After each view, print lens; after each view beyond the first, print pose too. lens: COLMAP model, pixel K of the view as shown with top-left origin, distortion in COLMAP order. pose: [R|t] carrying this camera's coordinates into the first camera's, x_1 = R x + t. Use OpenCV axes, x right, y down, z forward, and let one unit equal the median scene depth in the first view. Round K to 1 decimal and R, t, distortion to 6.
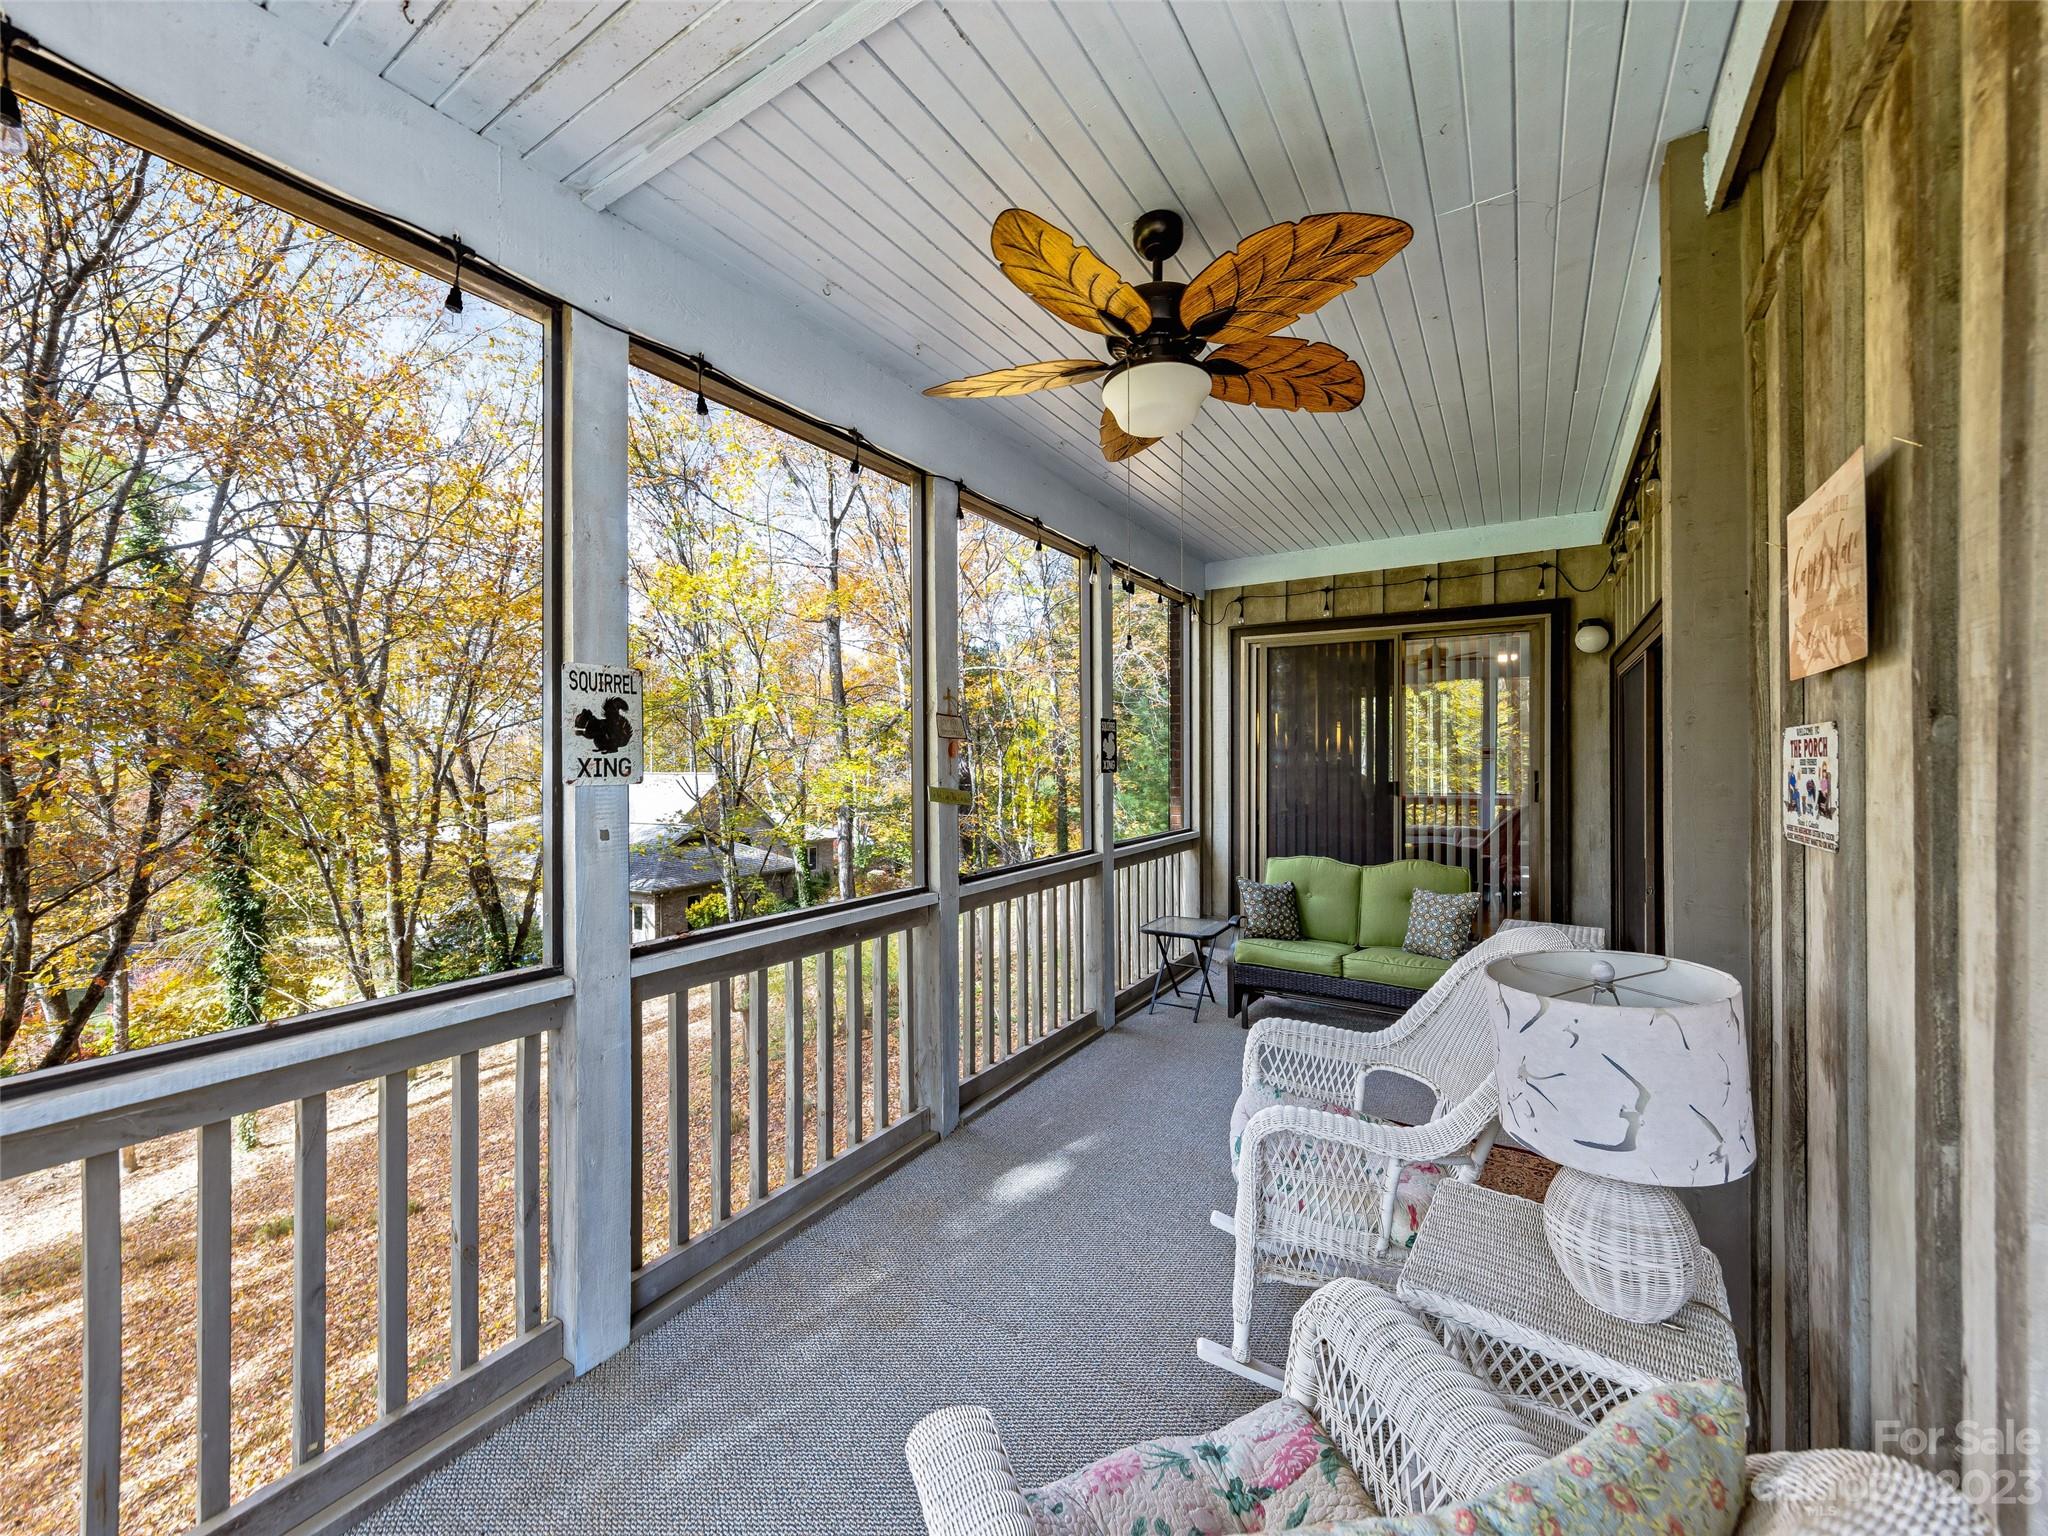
lens RADIAL K [[787.0, 0, 1023.1], [0, 787.0, 757.4], [0, 0, 1]] dist [0.003890, 0.000009]
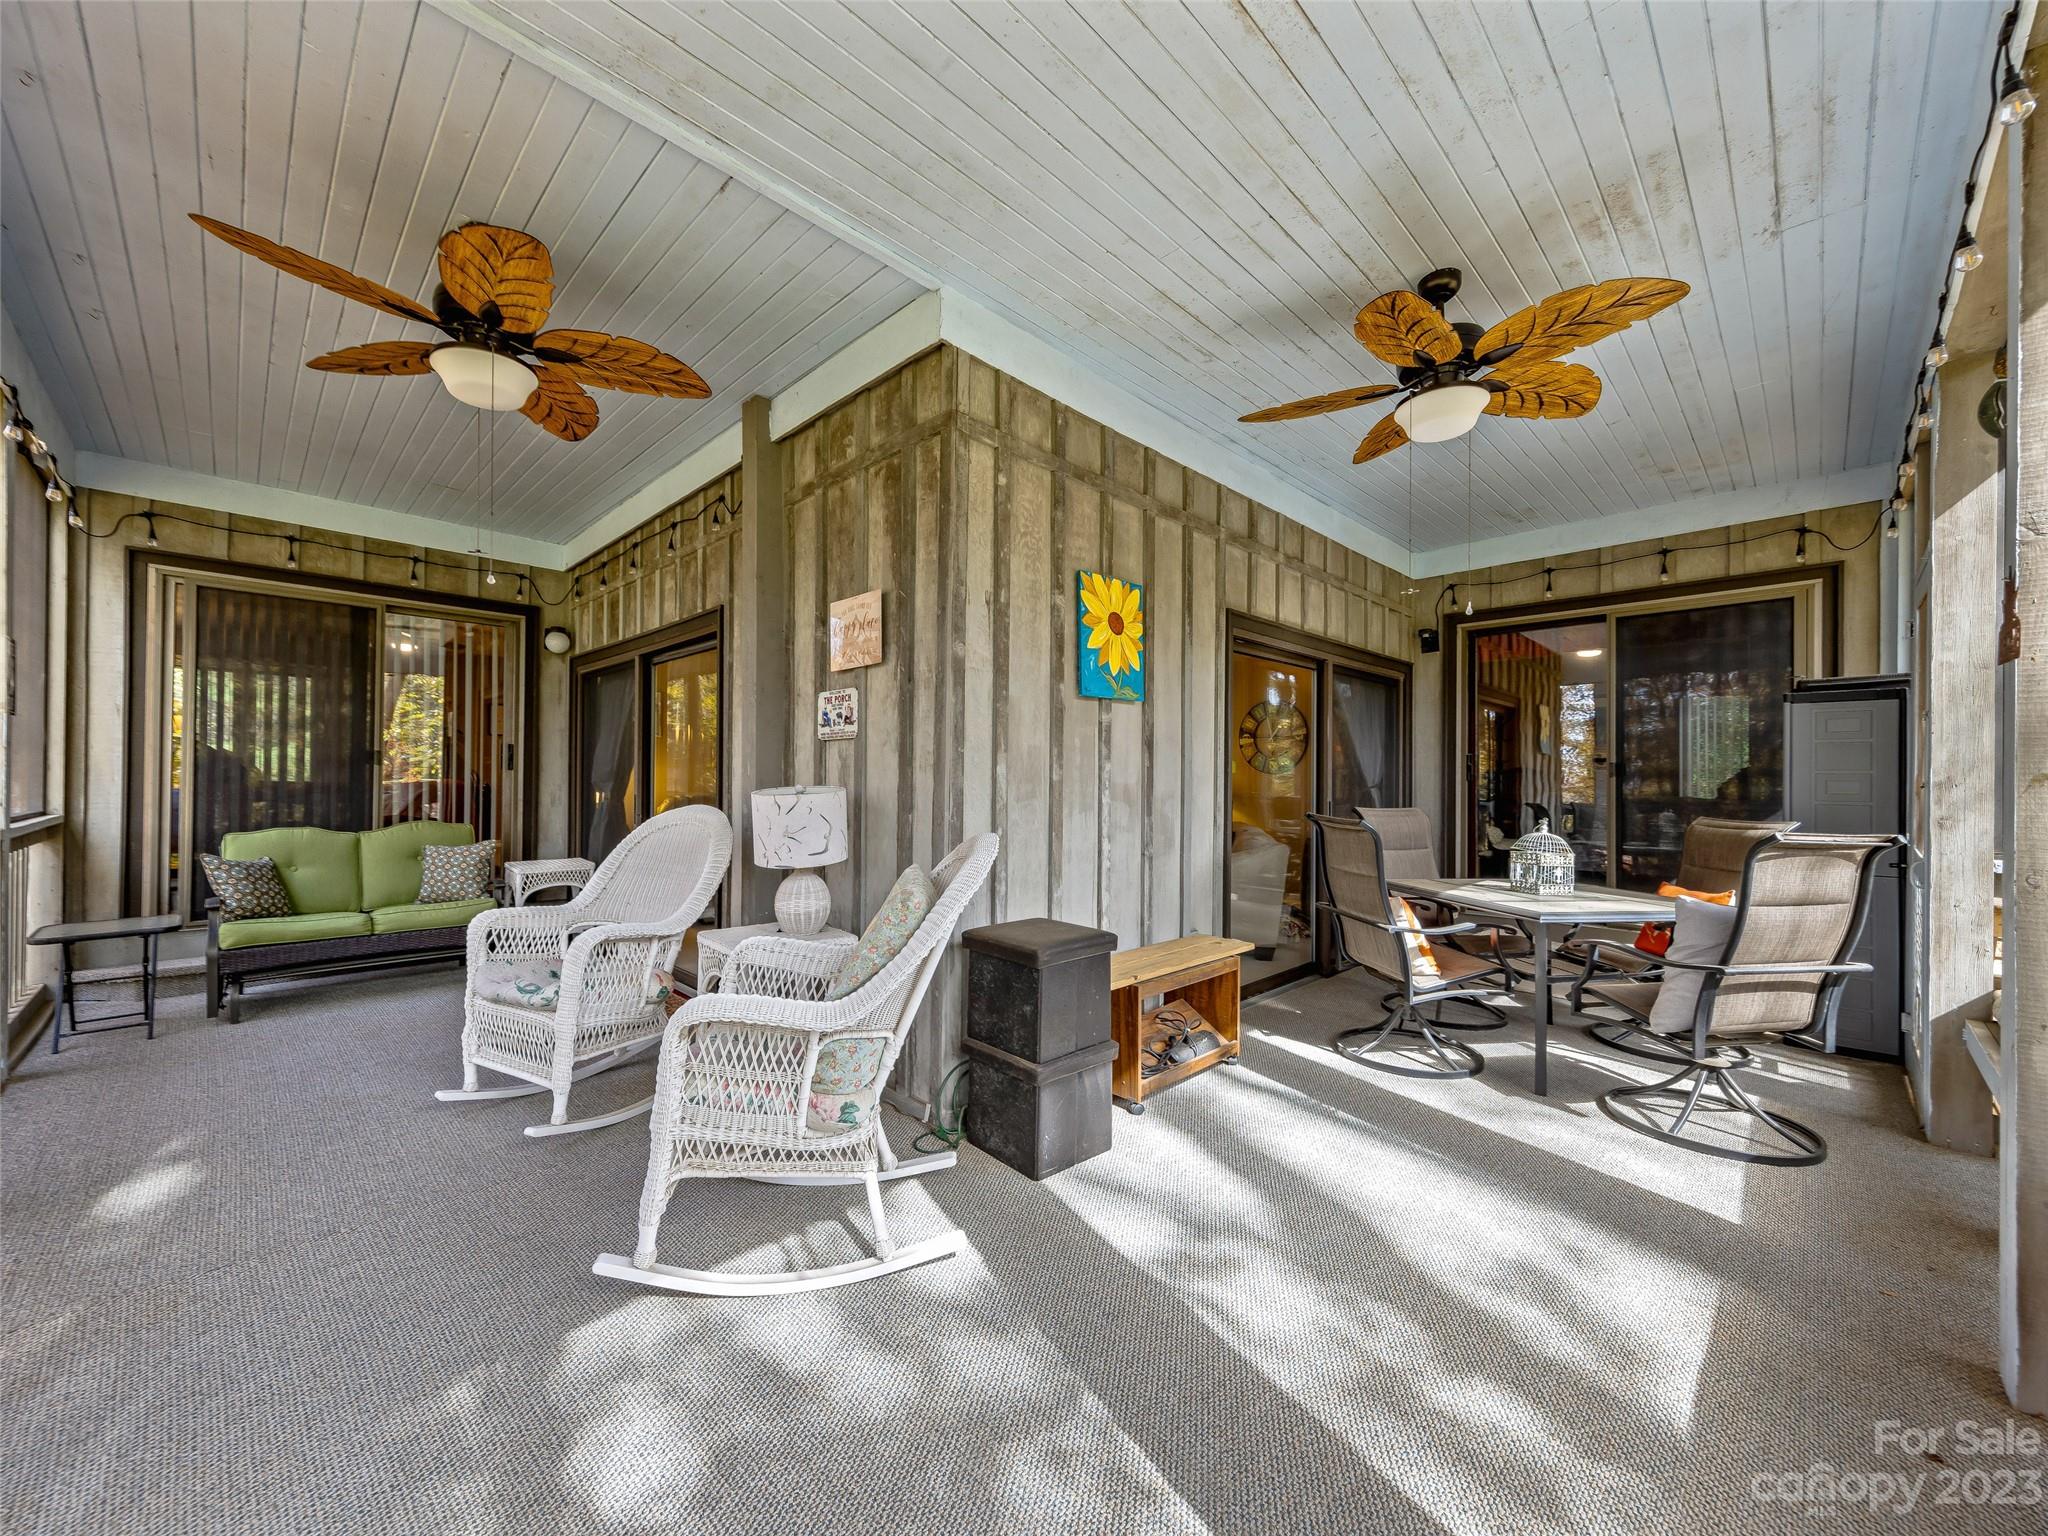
lens RADIAL K [[787.0, 0, 1025.5], [0, 787.0, 774.9], [0, 0, 1]] dist [0.003890, 0.000009]
pose [[0.217476, 0.006797, 0.976042, -0.359655], [-0.008095, 0.999954, -0.005159, 0.065323], [-0.976032, -0.006779, 0.217521, -0.030983]]
